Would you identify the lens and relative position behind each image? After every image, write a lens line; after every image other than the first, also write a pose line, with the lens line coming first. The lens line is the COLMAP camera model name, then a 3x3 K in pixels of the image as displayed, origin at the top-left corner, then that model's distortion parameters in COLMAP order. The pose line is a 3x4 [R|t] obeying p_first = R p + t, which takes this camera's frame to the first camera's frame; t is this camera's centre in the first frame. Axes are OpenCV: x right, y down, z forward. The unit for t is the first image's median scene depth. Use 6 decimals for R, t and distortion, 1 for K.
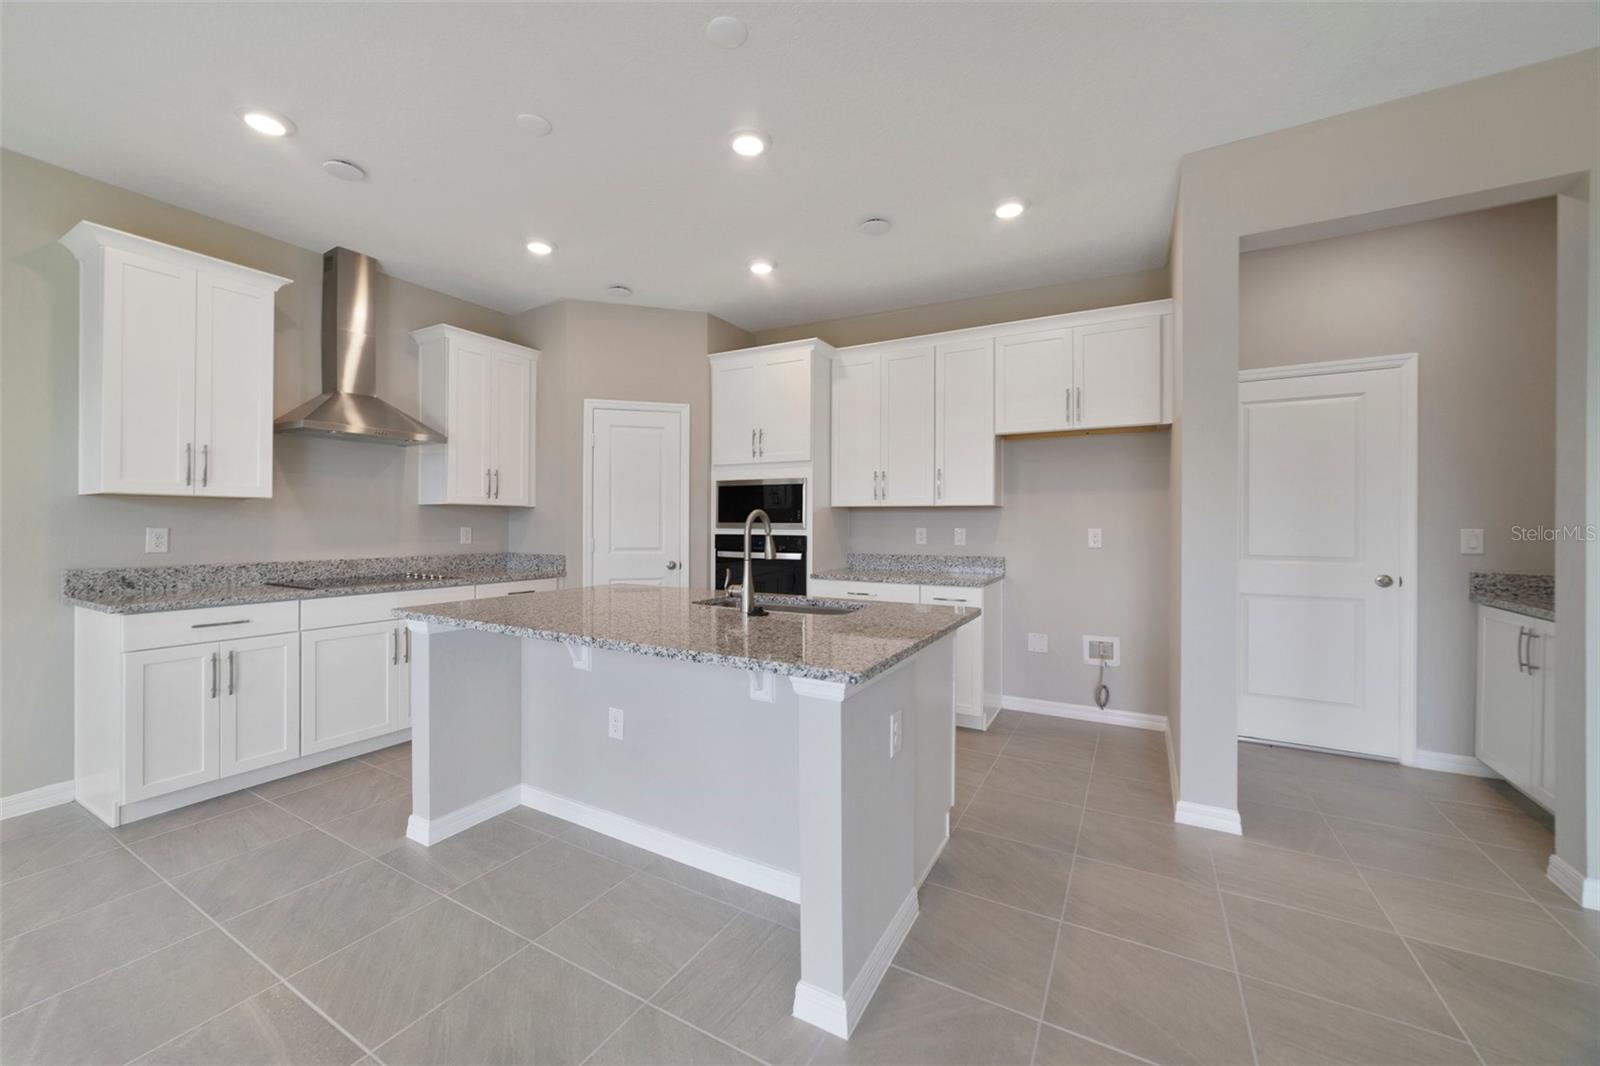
lens RADIAL K [[624.0, 0, 781.0], [0, 624.0, 528.0], [0, 0, 1]] dist [-0.010306, 0.002679]
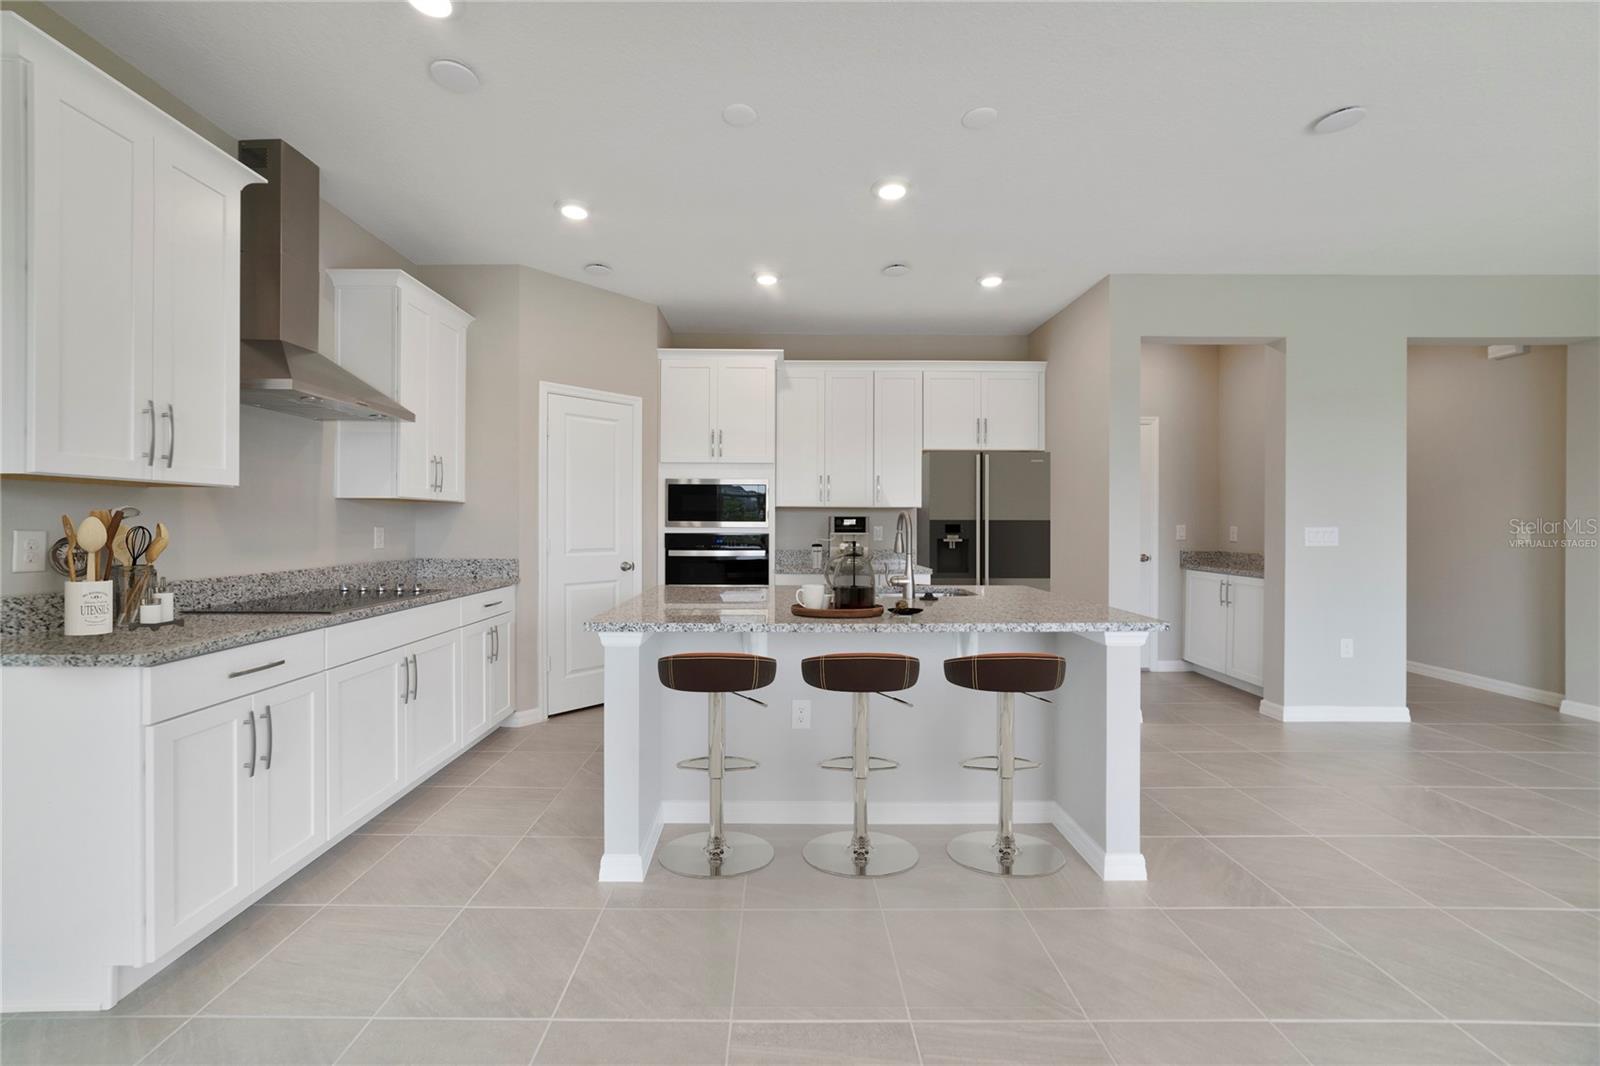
lens RADIAL K [[624.0, 0, 787.1], [0, 624.0, 529.0], [0, 0, 1]] dist [-0.010306, 0.002679]
pose [[0.861252, -0.006770, 0.508134, -0.519415], [0.004611, 0.999974, 0.005508, -0.001418], [-0.508158, -0.002401, 0.861261, 0.072332]]
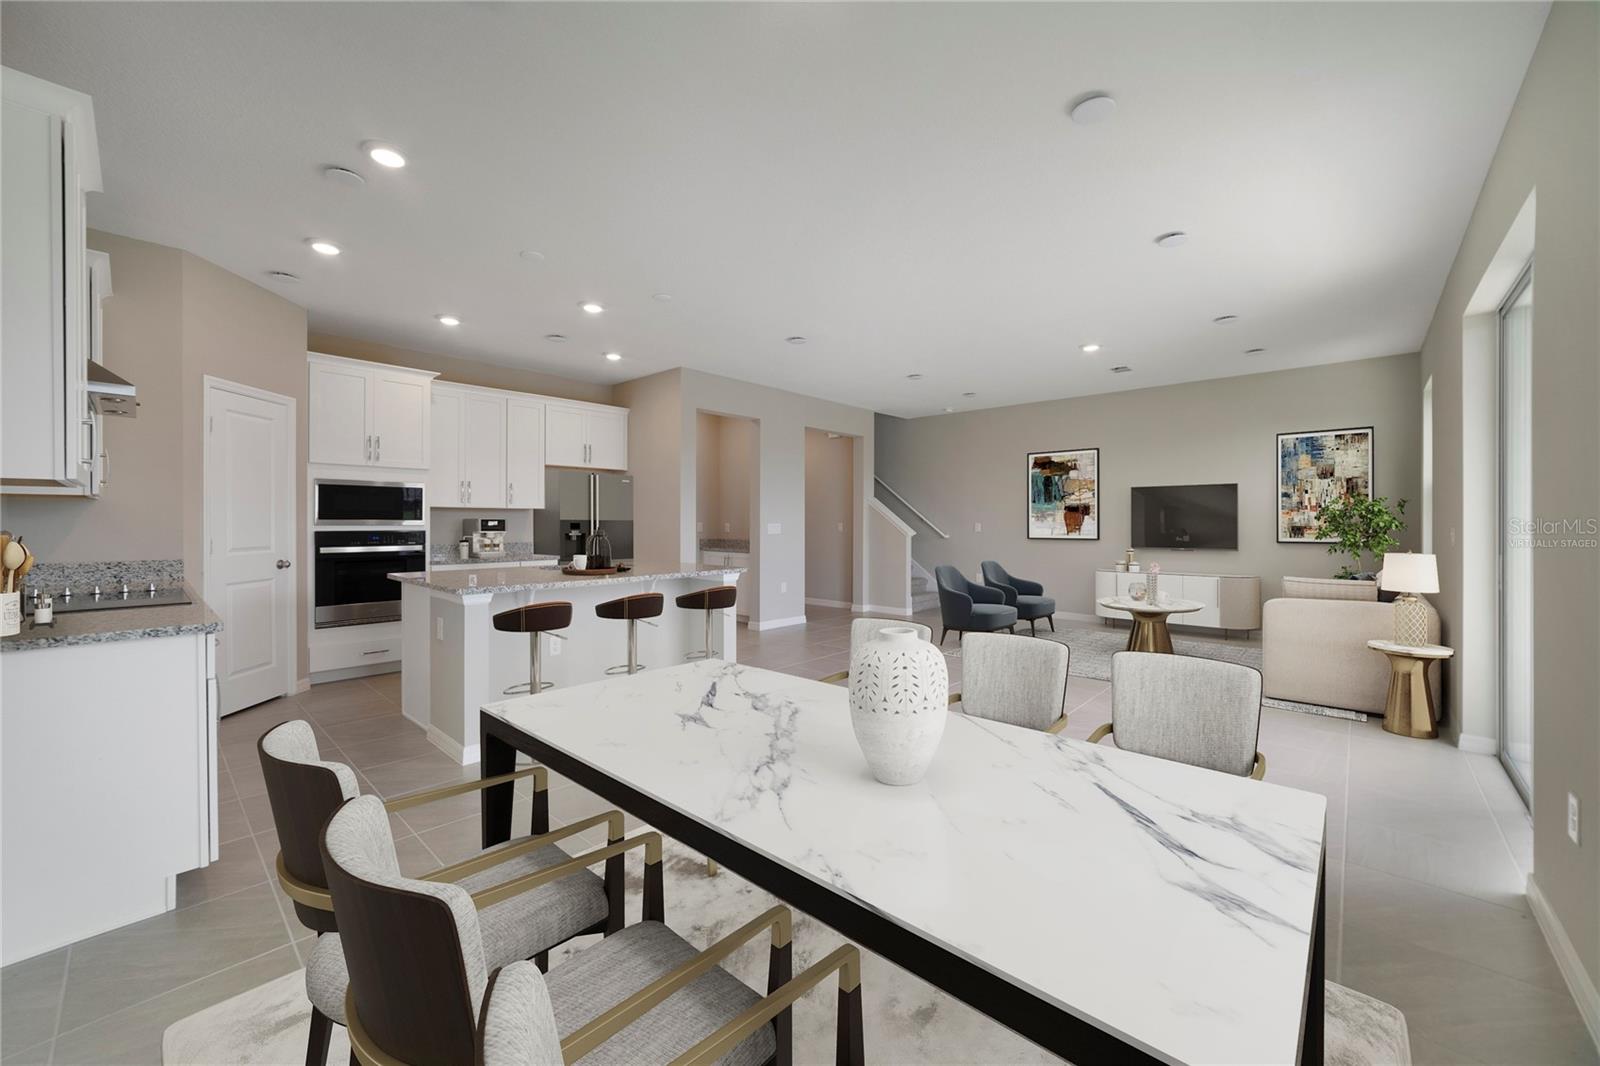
lens RADIAL K [[624.0, 0, 790.1], [0, 624.0, 528.1], [0, 0, 1]] dist [-0.010306, 0.002679]
pose [[0.217668, -0.013171, 0.975934, -1.088672], [0.005953, 0.999908, 0.012167, -0.003601], [-0.976005, 0.003161, 0.217726, 0.040038]]
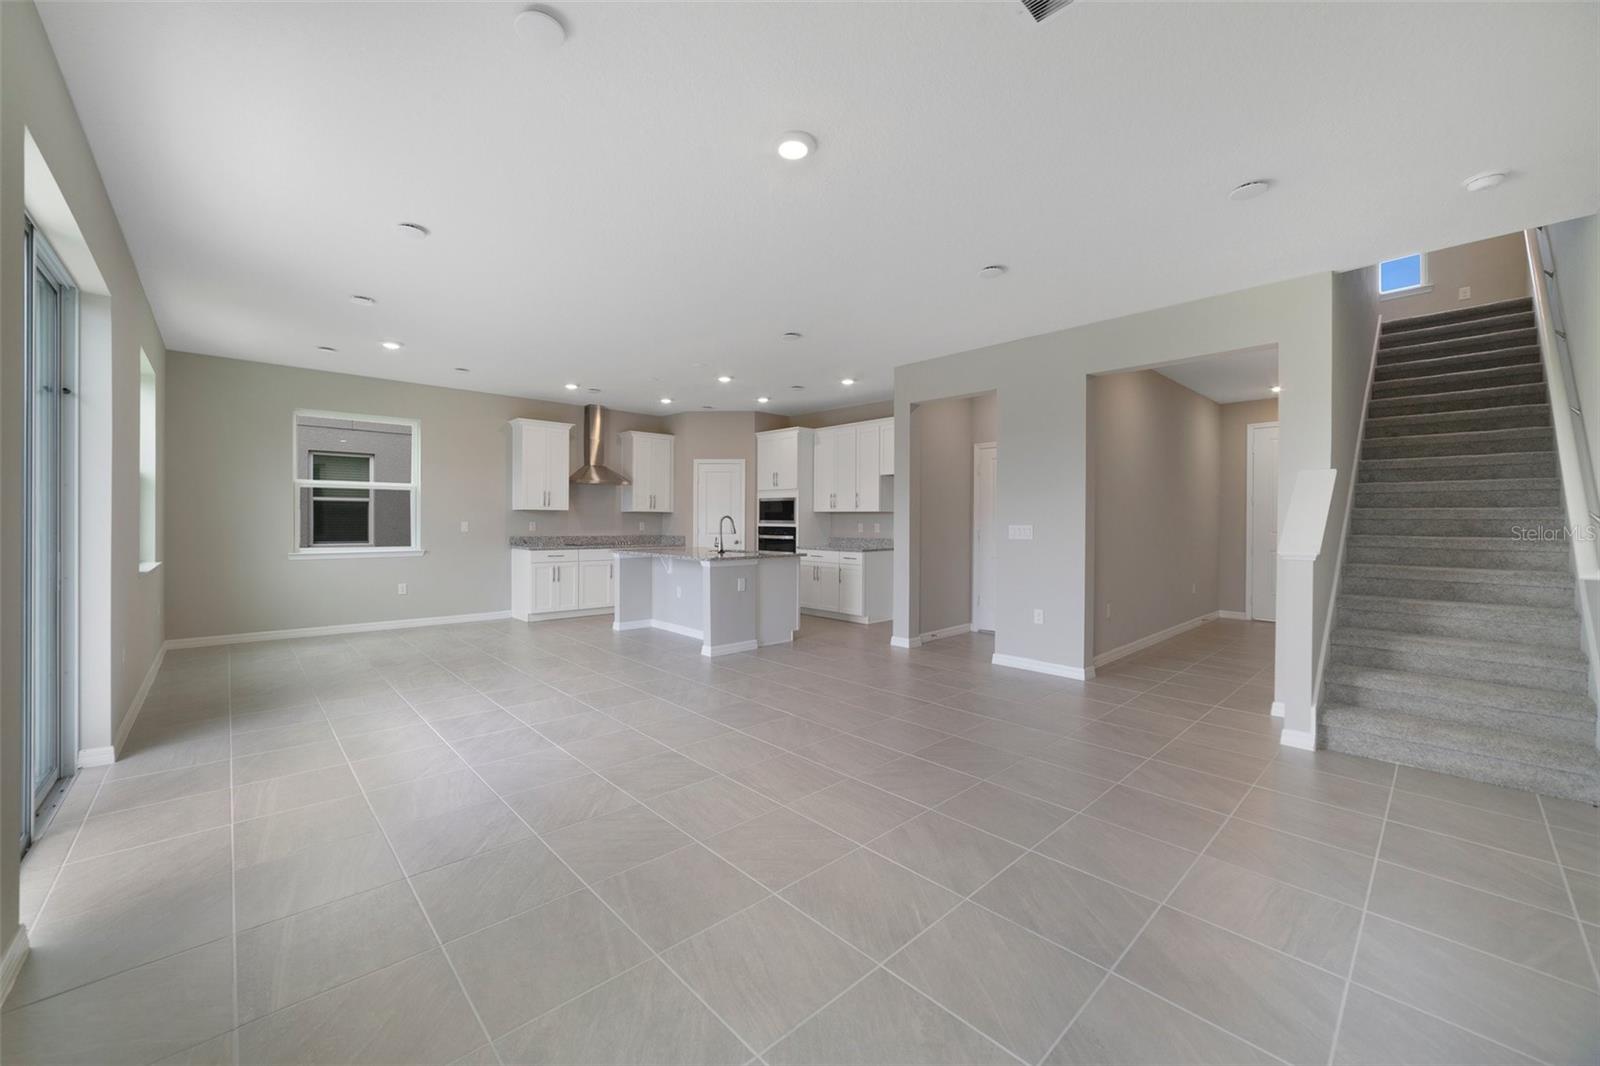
lens RADIAL K [[624.0, 0, 785.6], [0, 624.0, 530.2], [0, 0, 1]] dist [-0.010306, 0.002679]
pose [[0.955259, 0.006351, -0.295702, 0.646509], [-0.003783, 0.999950, 0.009254, 0.004814], [0.295746, -0.007721, 0.955235, -0.968858]]
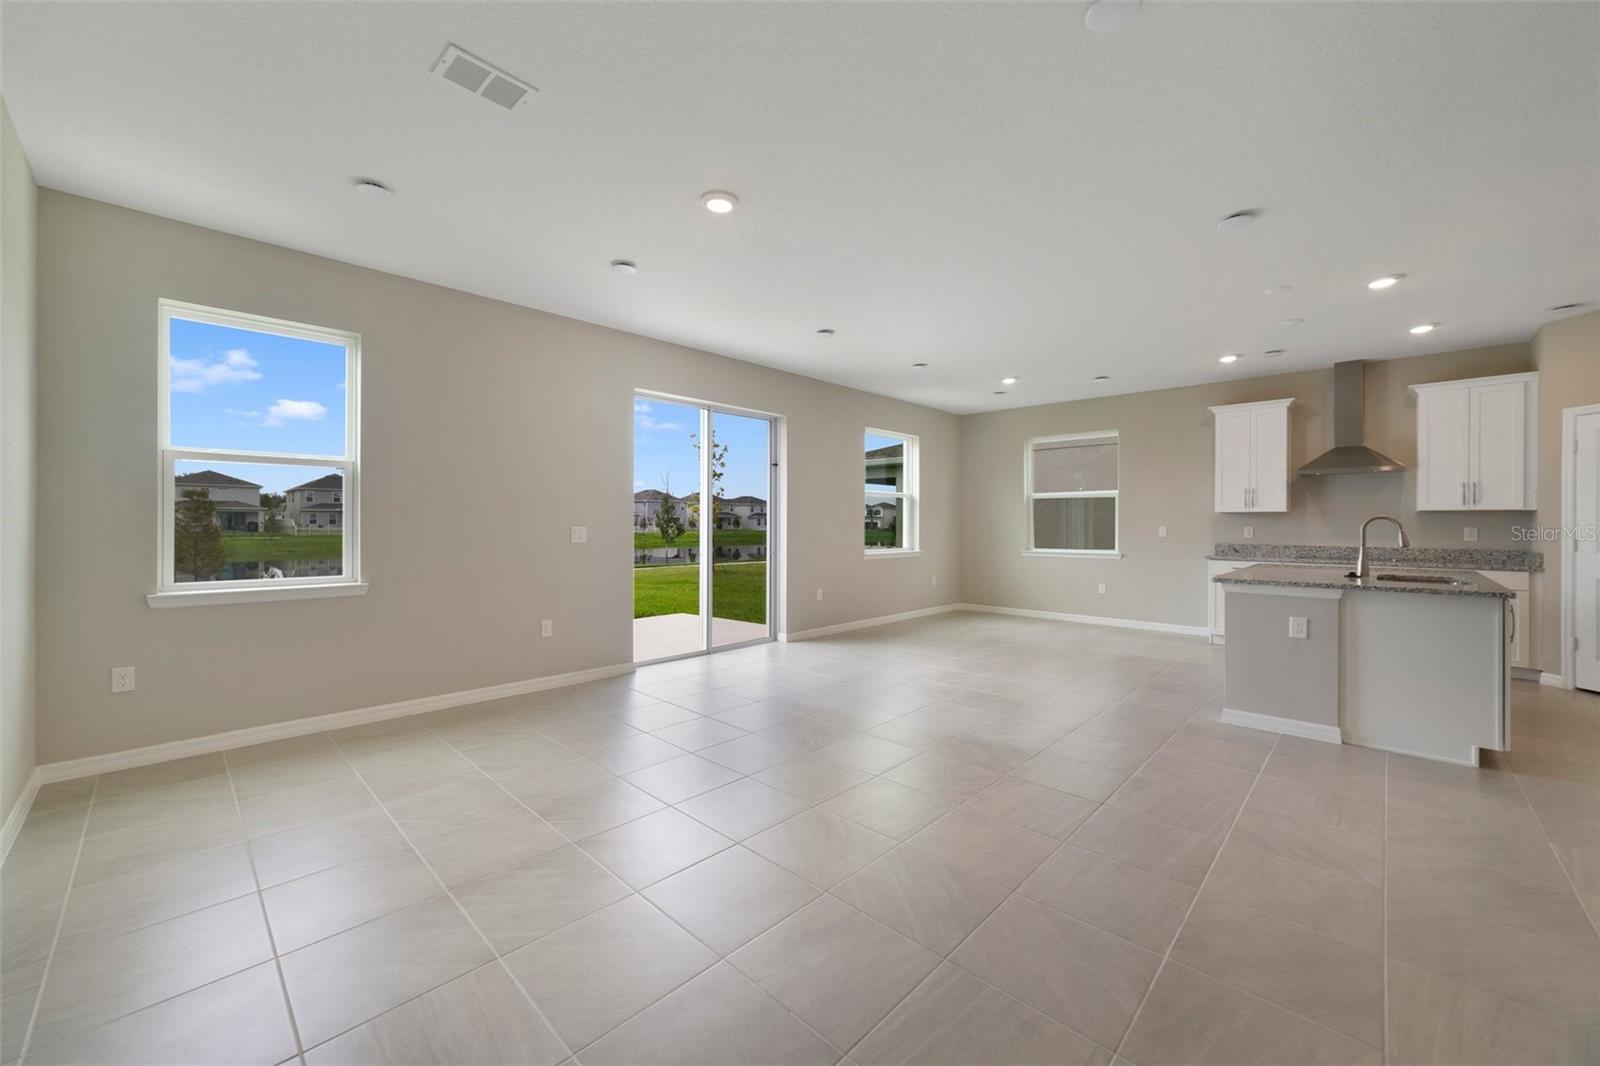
lens RADIAL K [[624.0, 0, 776.3], [0, 624.0, 532.0], [0, 0, 1]] dist [-0.010306, 0.002679]
pose [[-0.245695, 0.010600, -0.969289, 1.195220], [-0.006002, 0.999904, 0.012456, 0.000605], [0.969329, 0.008878, -0.245608, -0.068376]]
